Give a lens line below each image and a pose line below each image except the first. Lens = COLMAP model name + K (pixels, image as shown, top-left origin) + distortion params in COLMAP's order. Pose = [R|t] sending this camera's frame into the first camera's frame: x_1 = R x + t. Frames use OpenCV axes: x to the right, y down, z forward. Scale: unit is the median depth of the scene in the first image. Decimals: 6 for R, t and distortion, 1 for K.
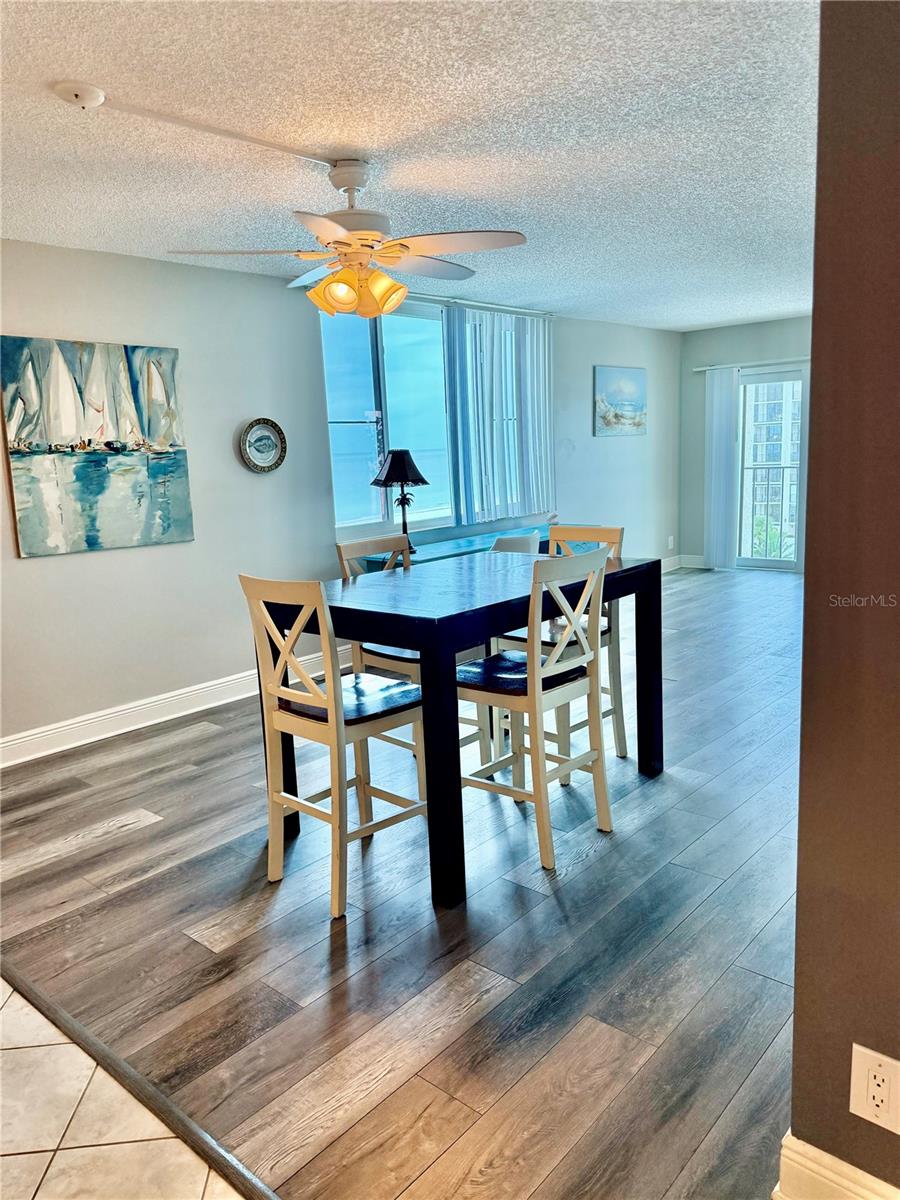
lens RADIAL K [[859.2, 0, 458.1], [0, 859.2, 599.6], [0, 0, 1]] dist [0.047369, -0.052503]
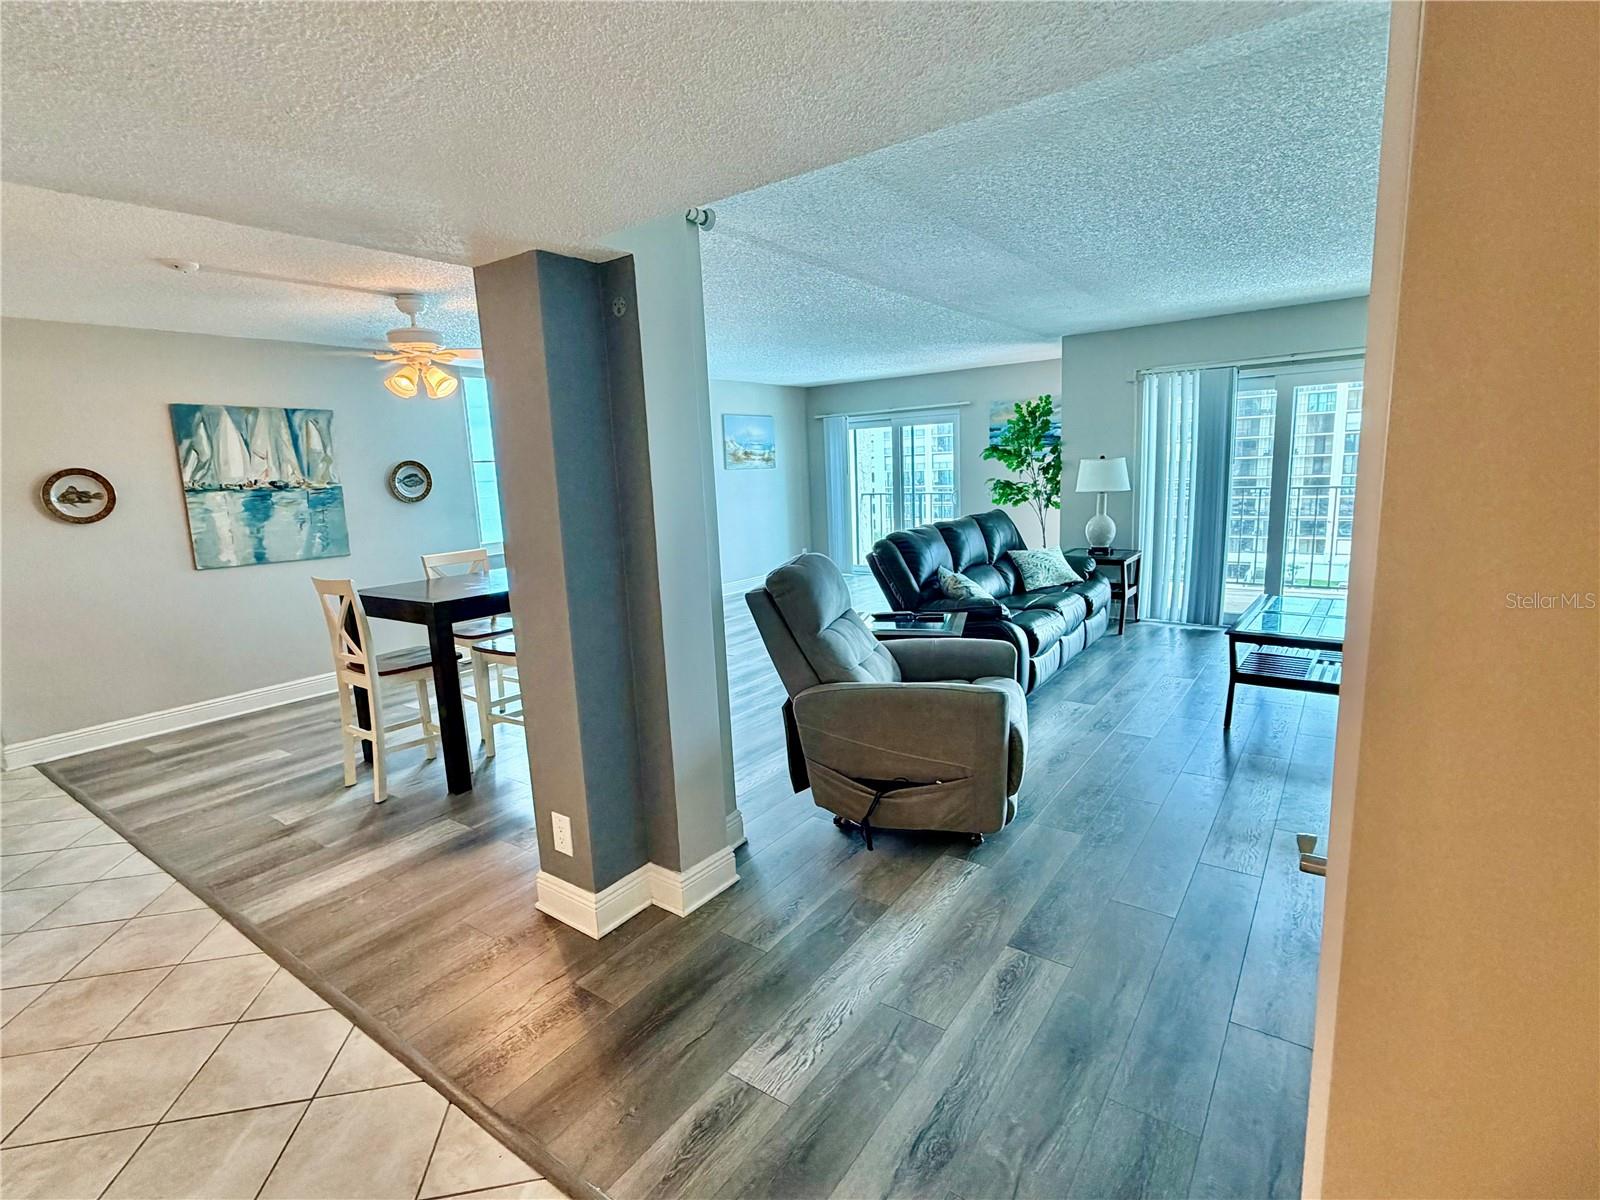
lens RADIAL K [[773.8, 0, 798.4], [0, 773.8, 598.7], [0, 0, 1]] dist [0.003761, -0.000591]
pose [[0.995101, -0.015847, 0.097581, 0.280508], [0.016769, 0.999822, -0.008639, 0.020743], [-0.097427, 0.010233, 0.995190, -0.256877]]
